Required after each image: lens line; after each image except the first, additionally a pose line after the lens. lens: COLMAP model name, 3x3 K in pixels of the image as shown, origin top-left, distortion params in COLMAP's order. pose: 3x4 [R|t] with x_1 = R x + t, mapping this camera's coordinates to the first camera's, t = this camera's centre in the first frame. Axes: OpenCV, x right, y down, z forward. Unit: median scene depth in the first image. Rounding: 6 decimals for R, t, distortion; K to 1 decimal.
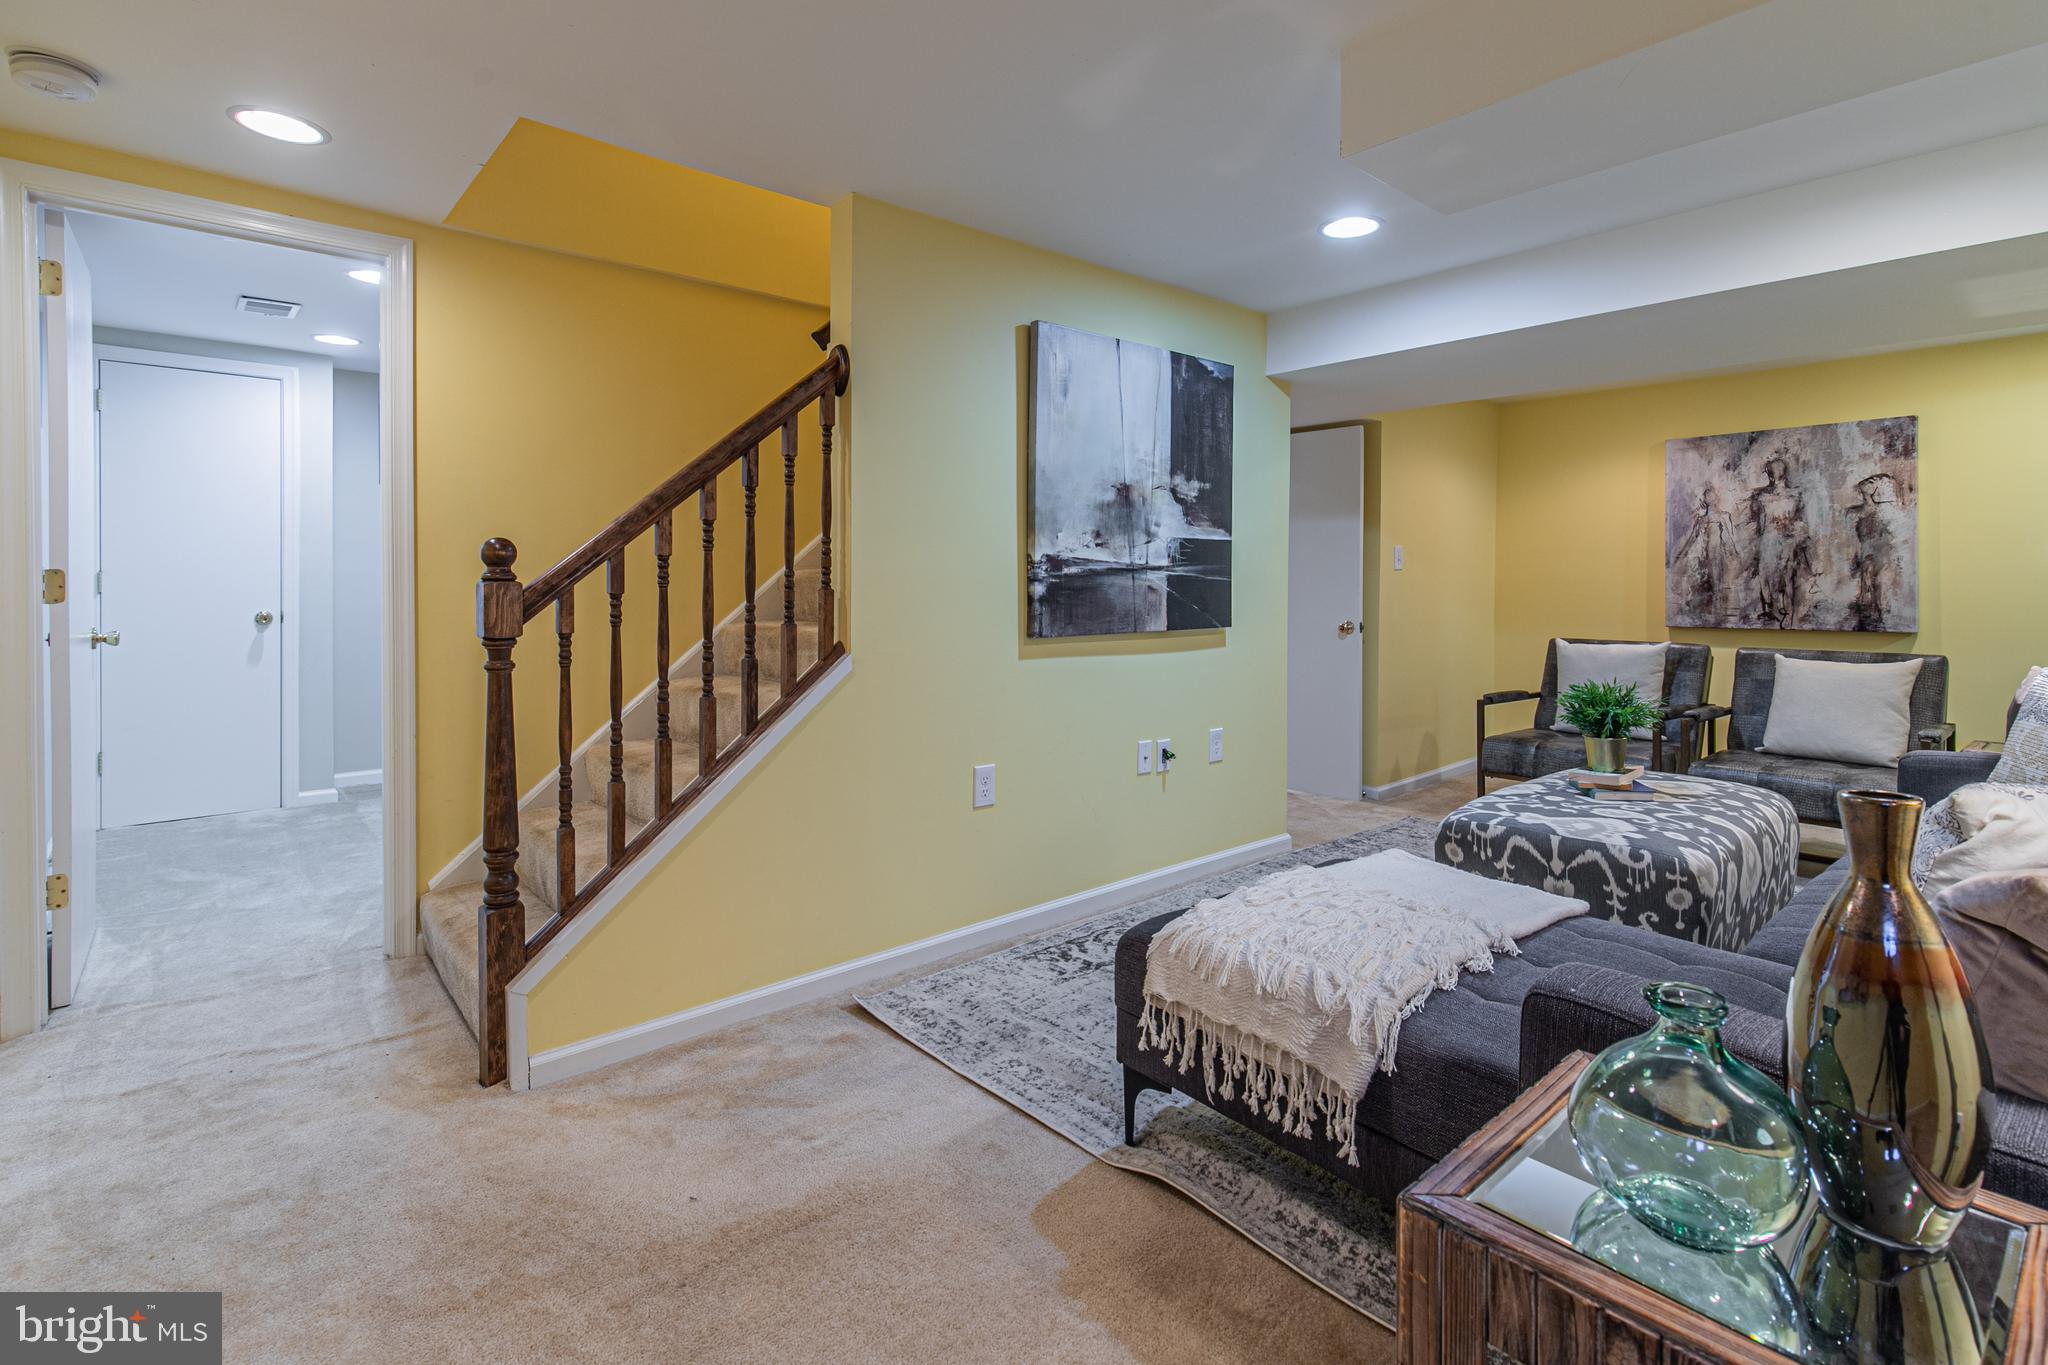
lens RADIAL K [[943.1, 0, 1024.4], [0, 943.1, 587.0], [0, 0, 1]] dist [0.001497, 0.000048]
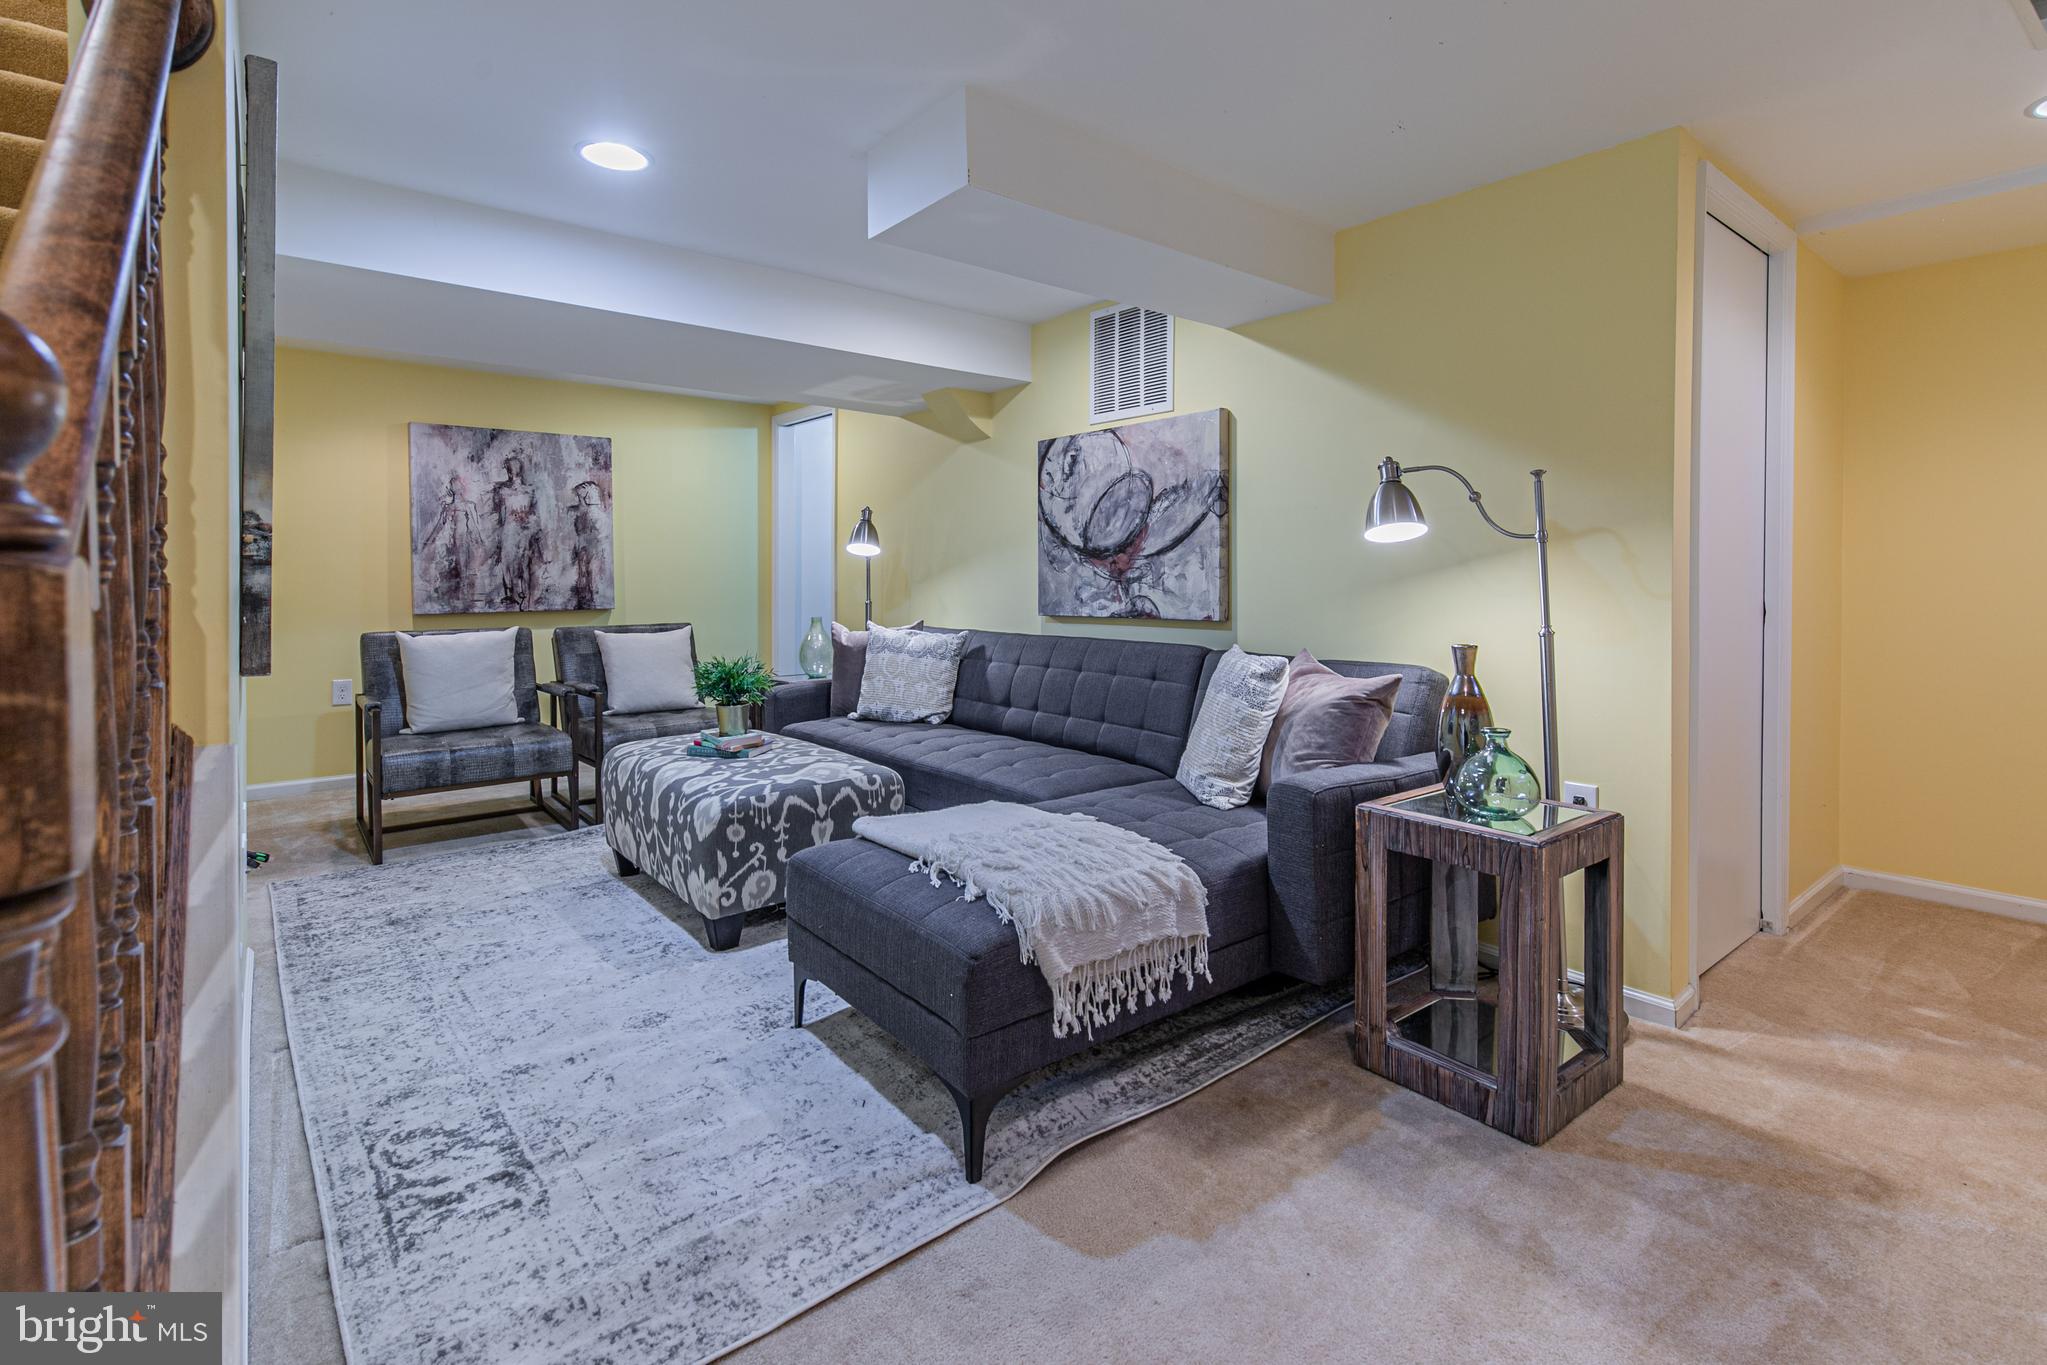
lens RADIAL K [[976.5, 0, 1030.2], [0, 976.5, 578.9], [0, 0, 1]] dist [0.001385, 0.000174]
pose [[0.024118, -0.008733, 0.999671, -0.418180], [0.005012, 0.999950, 0.008615, -0.000348], [-0.999697, 0.004802, 0.024161, 0.465102]]
